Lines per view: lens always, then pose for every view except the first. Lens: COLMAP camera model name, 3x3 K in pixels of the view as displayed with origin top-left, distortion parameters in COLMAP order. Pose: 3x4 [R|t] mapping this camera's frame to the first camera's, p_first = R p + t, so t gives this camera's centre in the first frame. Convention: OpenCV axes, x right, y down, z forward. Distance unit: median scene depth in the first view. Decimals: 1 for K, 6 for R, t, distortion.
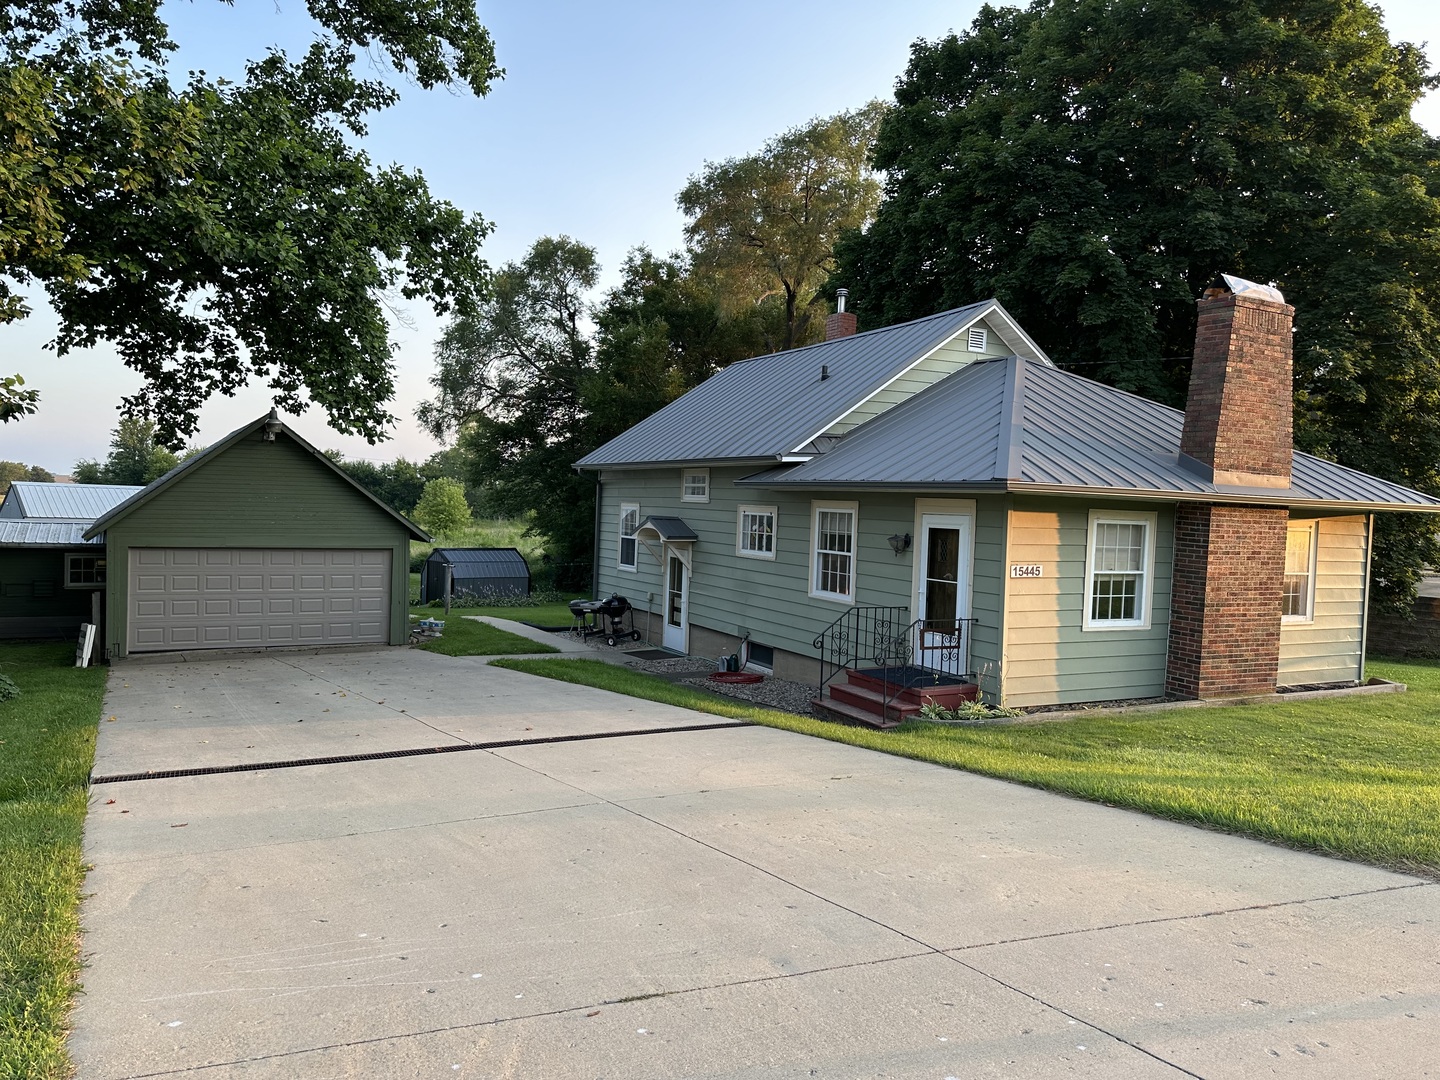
lens RADIAL K [[979.7, 0, 720.0], [0, 979.7, 540.0], [0, 0, 1]] dist [0.099390, -0.163803]
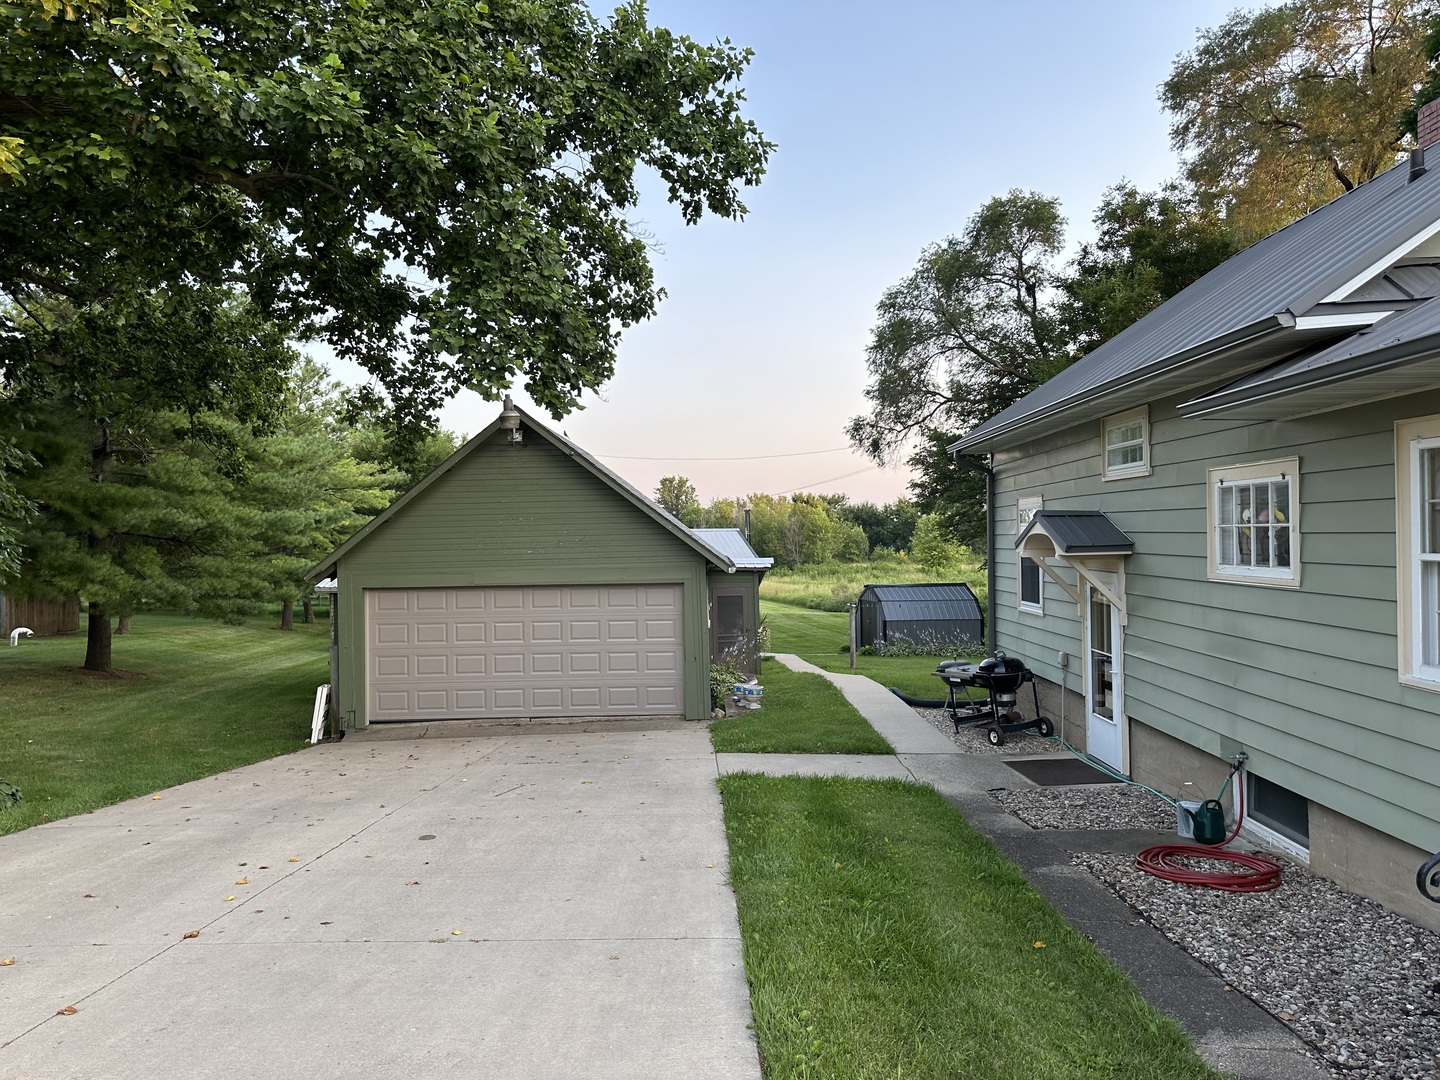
lens RADIAL K [[979.7, 0, 720.0], [0, 979.7, 540.0], [0, 0, 1]] dist [0.099390, -0.163803]
pose [[0.867881, -0.044656, -0.494762, 0.041185], [0.024883, 0.998609, -0.046483, 0.011237], [0.496149, 0.028030, 0.867785, 0.409537]]
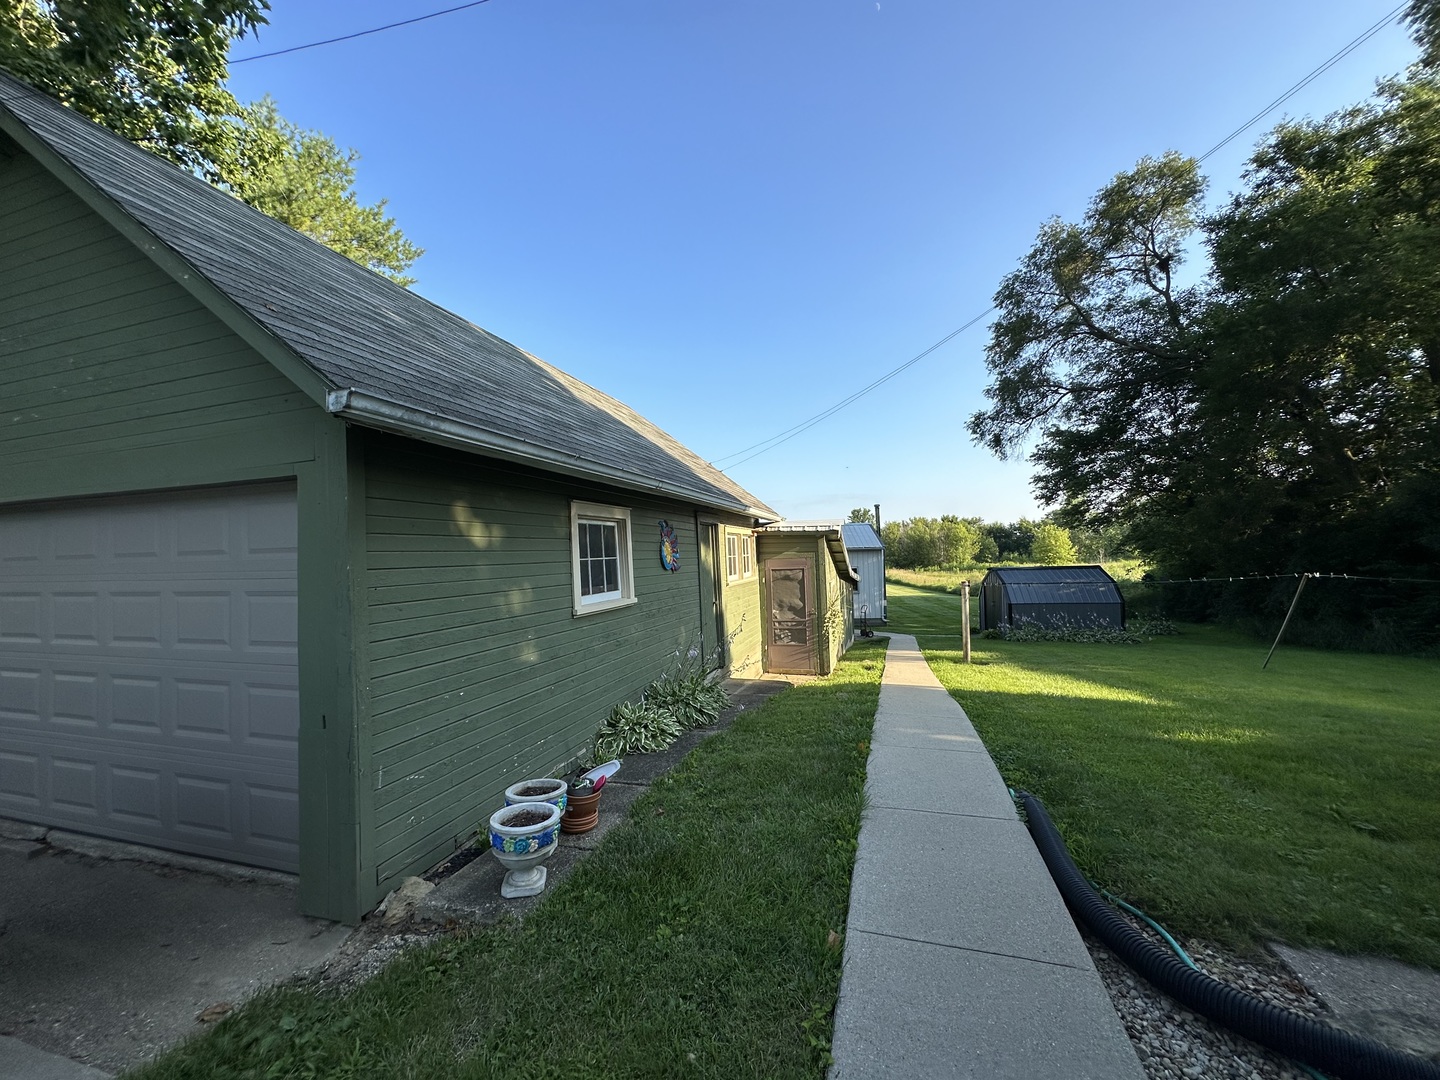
lens RADIAL K [[568.4, 0, 736.3], [0, 568.4, 542.7], [0, 0, 1]] dist [-0.000599, 0.000172]
pose [[0.693745, -0.069686, -0.716841, -0.172217], [0.023333, 0.996960, -0.074335, 0.035328], [0.719842, 0.034844, 0.693263, 0.995534]]
